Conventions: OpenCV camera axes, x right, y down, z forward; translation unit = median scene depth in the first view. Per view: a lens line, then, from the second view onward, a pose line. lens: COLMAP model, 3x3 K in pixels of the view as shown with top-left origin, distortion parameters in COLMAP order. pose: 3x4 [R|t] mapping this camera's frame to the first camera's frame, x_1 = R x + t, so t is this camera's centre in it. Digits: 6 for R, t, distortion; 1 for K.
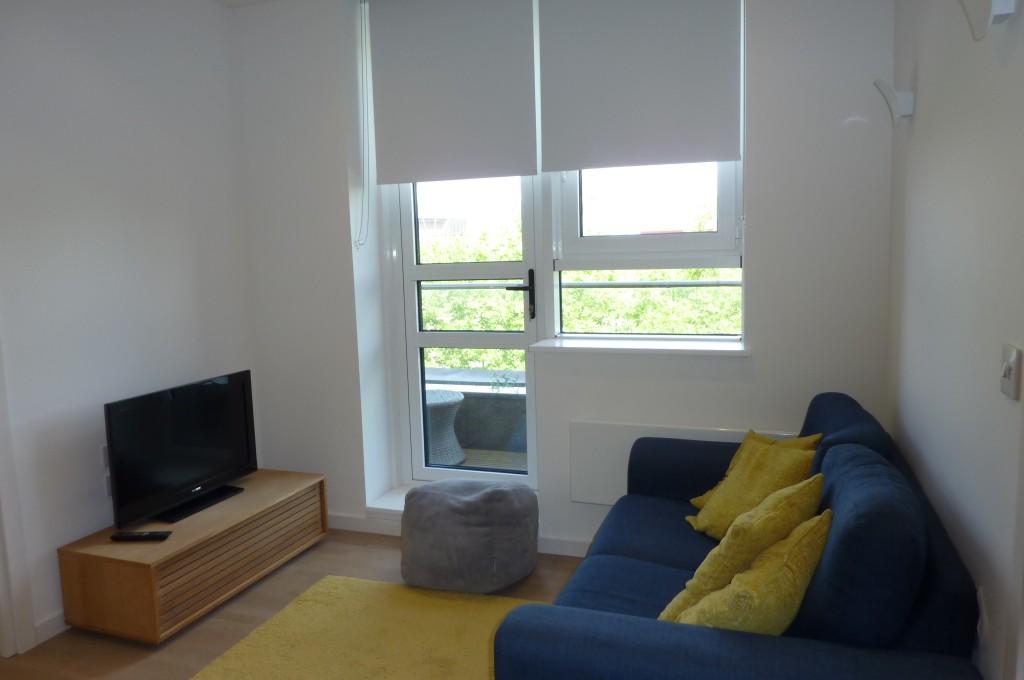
lens RADIAL K [[758.4, 0, 512.0], [0, 758.4, 340.0], [0, 0, 1]] dist [-0.005088, -0.001659]
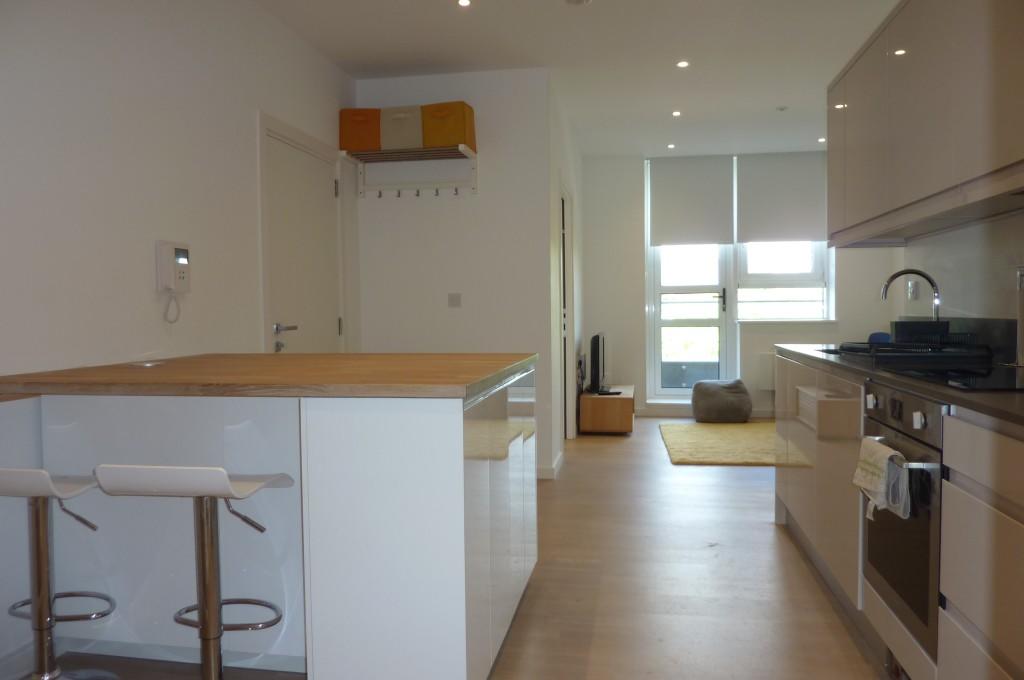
lens RADIAL K [[758.4, 0, 512.0], [0, 758.4, 340.0], [0, 0, 1]] dist [-0.005088, -0.001659]
pose [[0.985153, 0.014350, 0.171078, -0.913411], [0.003064, 0.994872, -0.101091, 0.260699], [-0.171652, 0.100115, 0.980058, -0.944601]]
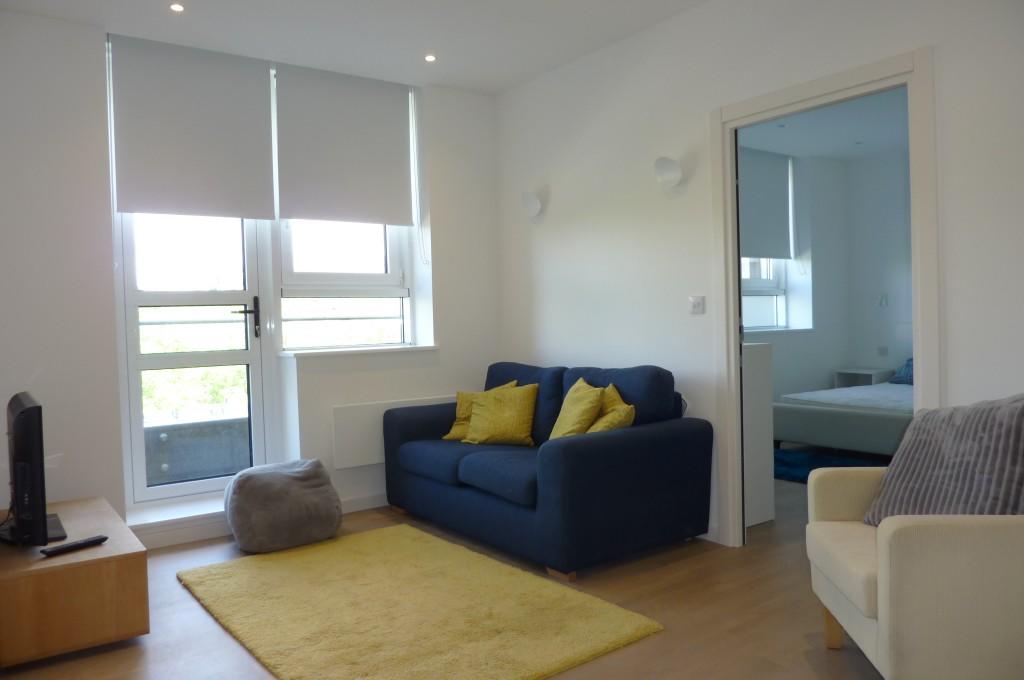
lens RADIAL K [[758.4, 0, 512.0], [0, 758.4, 340.0], [0, 0, 1]] dist [-0.005088, -0.001659]
pose [[0.559241, -0.007718, 0.828969, -0.747168], [0.118530, 0.990427, -0.070742, 0.109346], [-0.820487, 0.137820, 0.554803, 0.003629]]
